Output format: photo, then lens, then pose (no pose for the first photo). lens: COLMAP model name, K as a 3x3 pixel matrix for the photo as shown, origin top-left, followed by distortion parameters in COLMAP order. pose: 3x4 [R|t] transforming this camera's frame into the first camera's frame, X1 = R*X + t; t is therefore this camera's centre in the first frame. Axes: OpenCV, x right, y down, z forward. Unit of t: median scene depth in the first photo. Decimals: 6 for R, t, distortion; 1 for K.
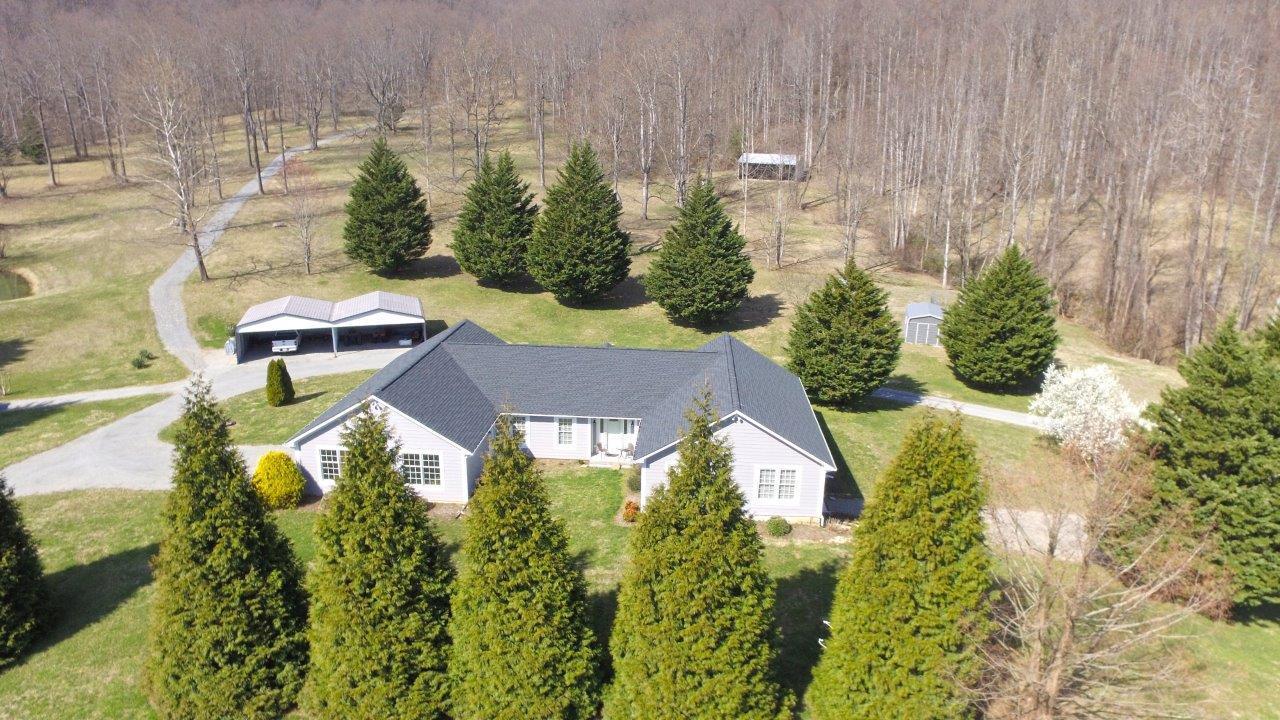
lens RADIAL K [[867.0, 0, 647.2], [0, 867.0, 355.4], [0, 0, 1]] dist [-0.081387, 0.031505]
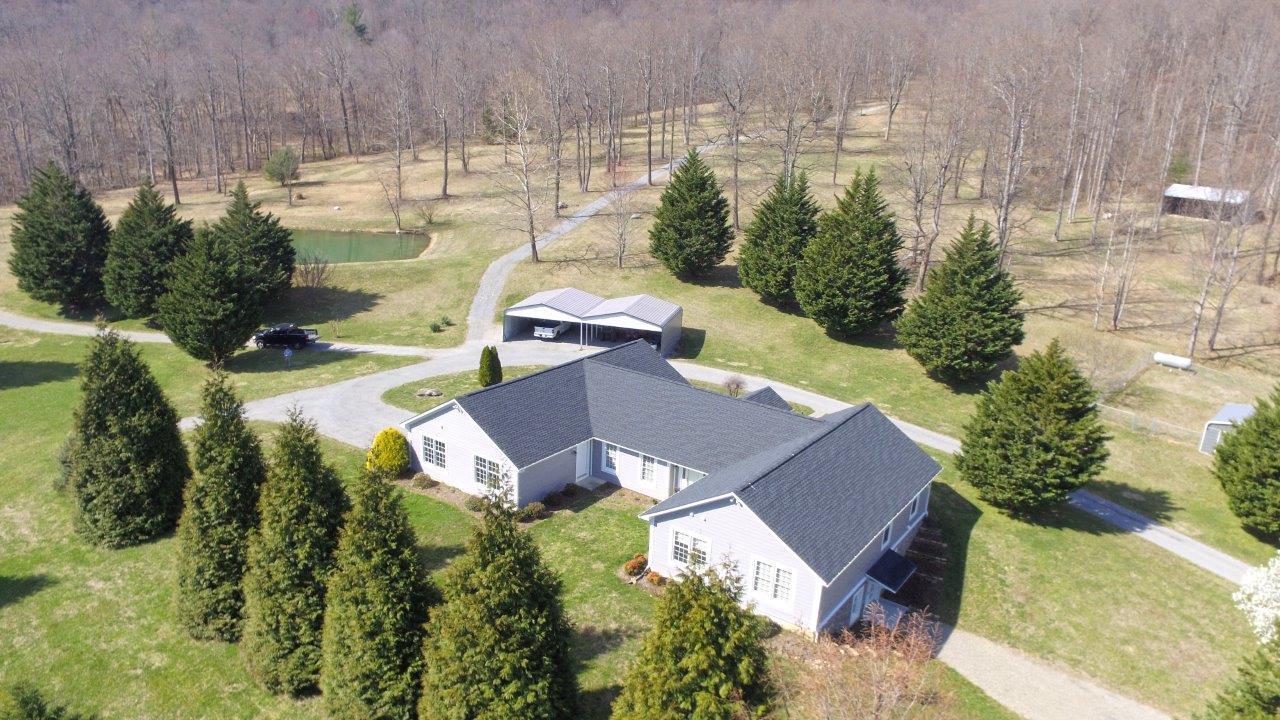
lens RADIAL K [[867.0, 0, 645.0], [0, 867.0, 369.4], [0, 0, 1]] dist [-0.081387, 0.031505]
pose [[0.852089, 0.179002, -0.491837, 0.232029], [-0.166081, 0.983607, 0.070251, -0.059050], [0.496349, 0.021824, 0.867849, 0.071707]]
